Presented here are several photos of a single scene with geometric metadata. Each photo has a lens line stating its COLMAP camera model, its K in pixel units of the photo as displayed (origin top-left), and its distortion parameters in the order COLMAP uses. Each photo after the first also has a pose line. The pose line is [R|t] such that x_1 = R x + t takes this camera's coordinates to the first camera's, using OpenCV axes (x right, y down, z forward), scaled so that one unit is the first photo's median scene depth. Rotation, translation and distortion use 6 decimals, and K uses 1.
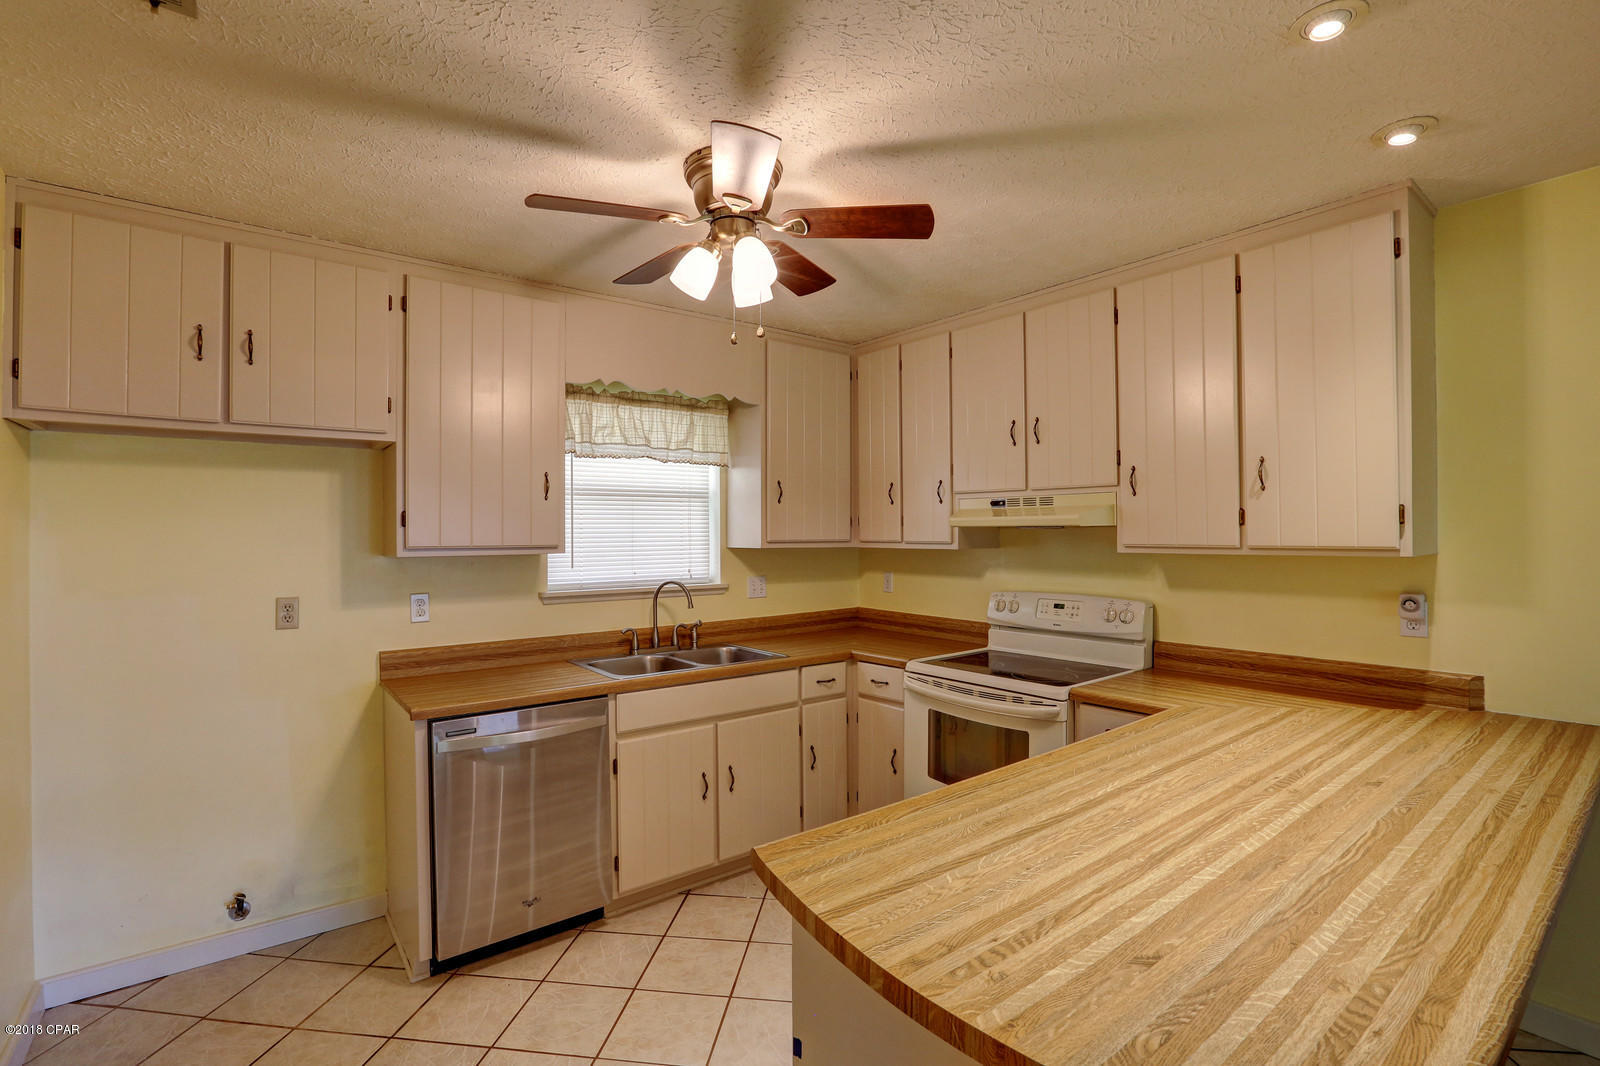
lens RADIAL K [[728.2, 0, 800.0], [0, 728.2, 533.0], [0, 0, 1]] dist [-0.063295, 0.029738]
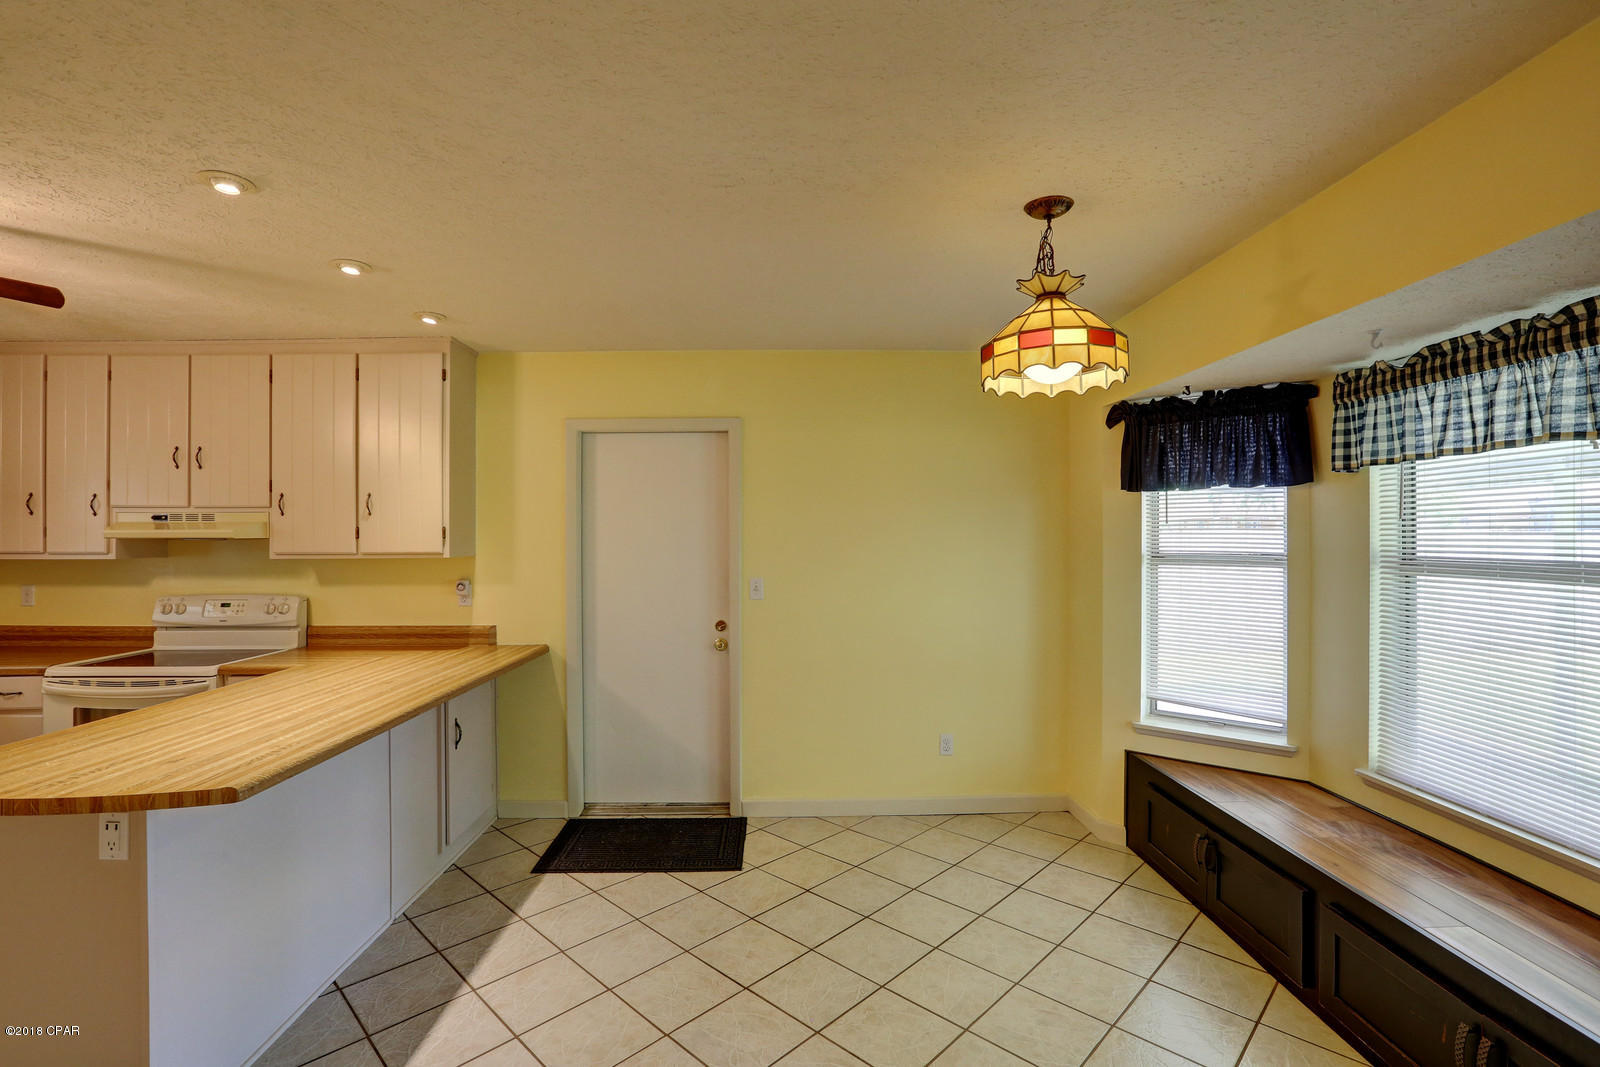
lens RADIAL K [[742.3, 0, 800.0], [0, 742.3, 533.5], [0, 0, 1]] dist [-0.045871, 0.017265]
pose [[0.605407, 0.006637, 0.795889, -0.022892], [0.000385, 0.999963, -0.008632, -0.006405], [-0.795916, 0.005533, 0.605381, -0.513930]]
